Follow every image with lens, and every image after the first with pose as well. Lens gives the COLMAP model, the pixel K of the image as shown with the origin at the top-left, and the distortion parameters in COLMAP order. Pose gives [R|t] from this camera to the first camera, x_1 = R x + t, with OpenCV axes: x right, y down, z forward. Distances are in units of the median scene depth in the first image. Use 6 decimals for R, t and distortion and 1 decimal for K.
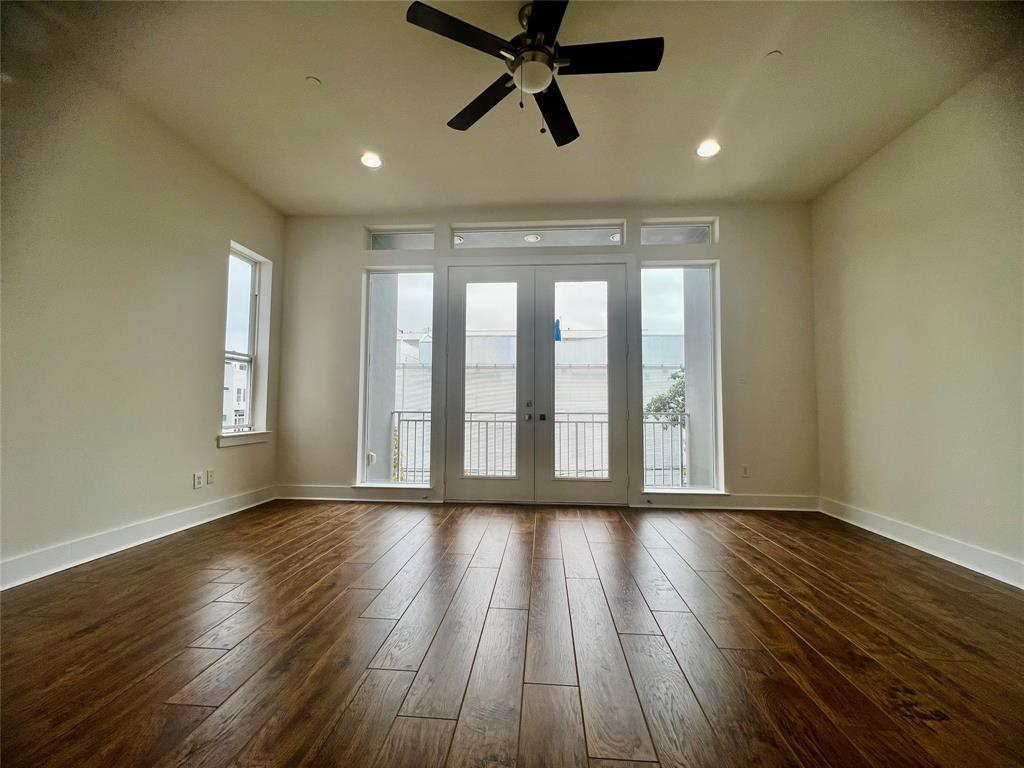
lens RADIAL K [[408.9, 0, 515.4], [0, 408.9, 382.2], [0, 0, 1]] dist [0.002961, -0.000326]
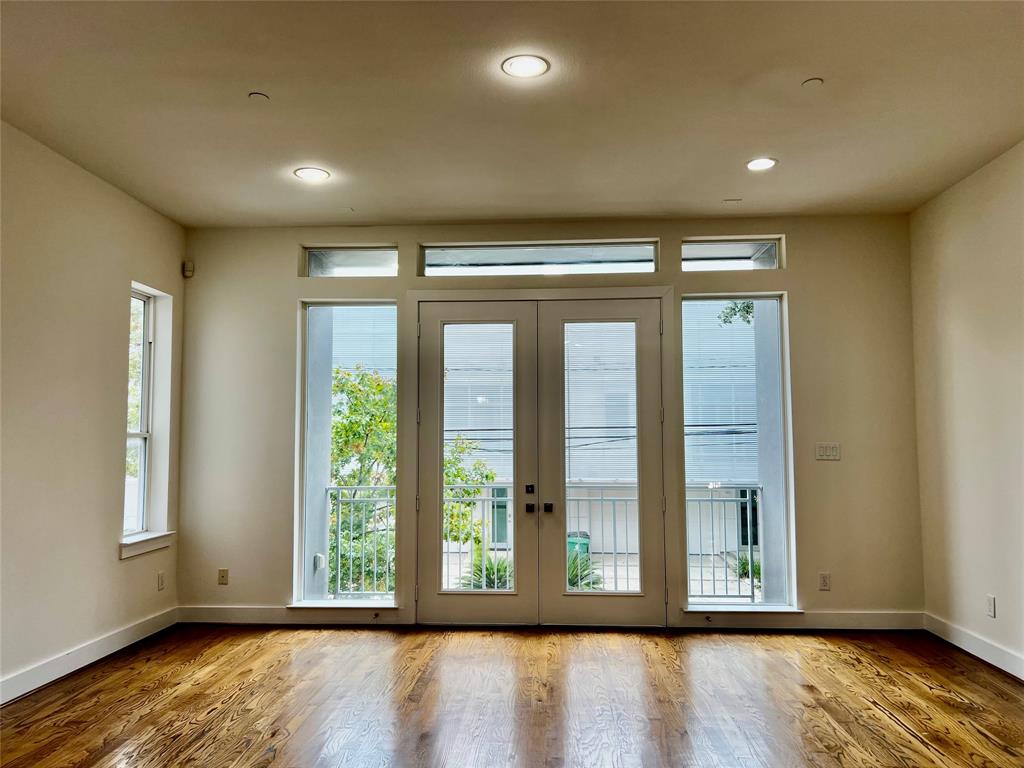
lens RADIAL K [[777.5, 0, 513.8], [0, 777.5, 385.5], [0, 0, 1]] dist [0.039938, -0.010053]
pose [[0.999708, -0.006644, 0.023254, -0.027800], [0.006877, 0.999927, -0.009955, -0.120572], [-0.023186, 0.010112, 0.999680, -0.396926]]
